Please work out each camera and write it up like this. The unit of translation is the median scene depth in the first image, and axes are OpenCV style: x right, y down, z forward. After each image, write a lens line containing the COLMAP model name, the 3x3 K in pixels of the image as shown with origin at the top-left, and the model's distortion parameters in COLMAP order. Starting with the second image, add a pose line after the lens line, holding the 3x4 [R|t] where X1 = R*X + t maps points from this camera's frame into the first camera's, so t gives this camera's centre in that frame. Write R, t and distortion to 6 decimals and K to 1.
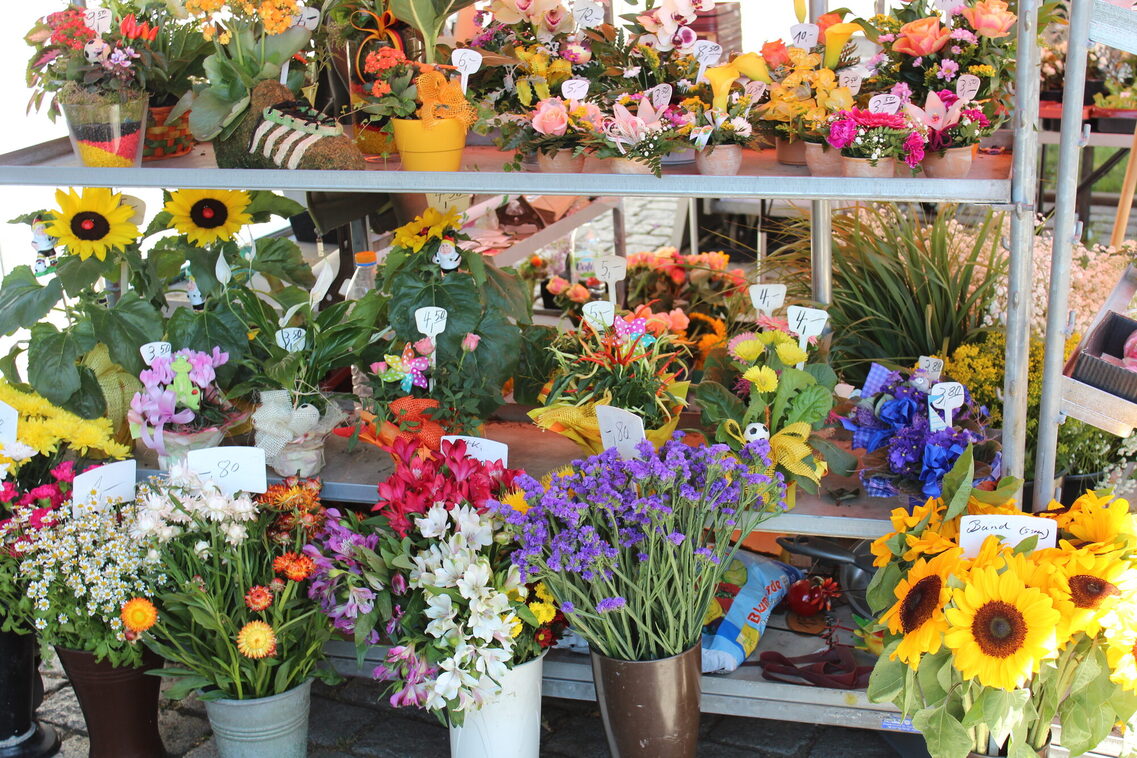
lens RADIAL K [[1880.1, 0, 568.5], [0, 1880.1, 379.0], [0, 0, 1]] dist [-0.001331, -0.006413]
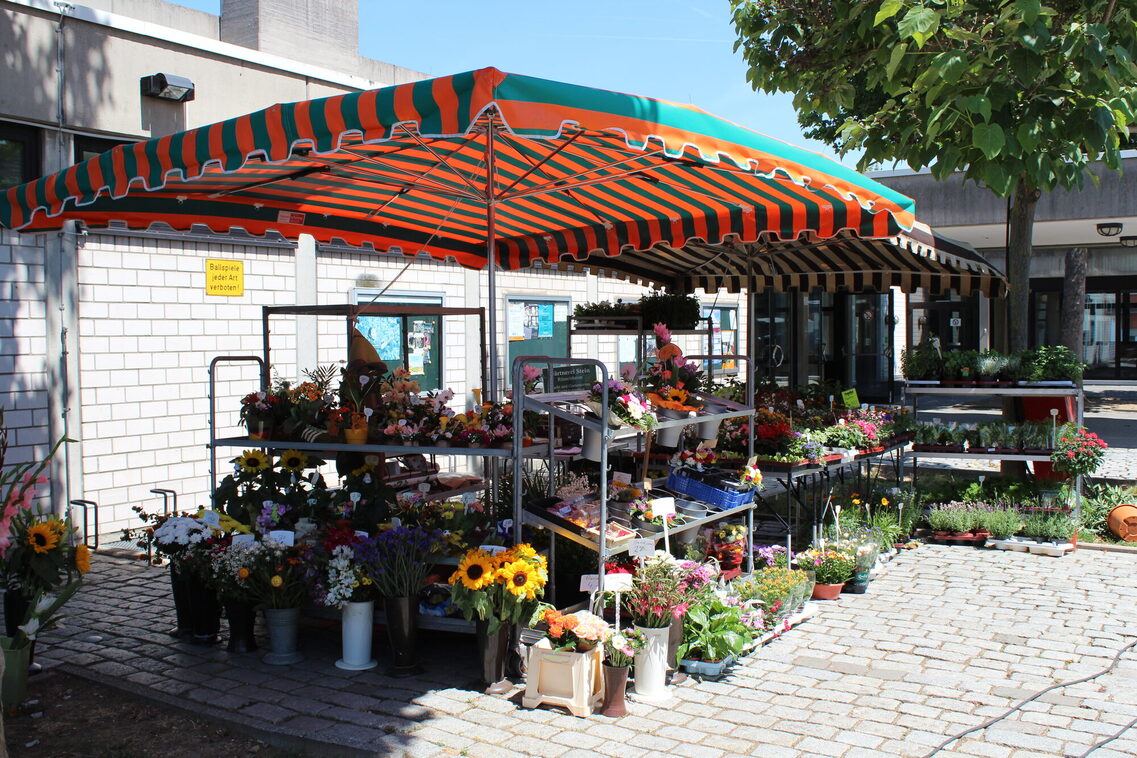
lens RADIAL K [[1475.3, 0, 568.5], [0, 1475.3, 379.0], [0, 0, 1]] dist [-0.020699, 0.032544]
pose [[0.989233, 0.038505, -0.141191, 0.629440], [-0.072010, 0.967962, -0.240551, 0.351396], [0.127405, 0.248128, 0.960313, -1.357087]]
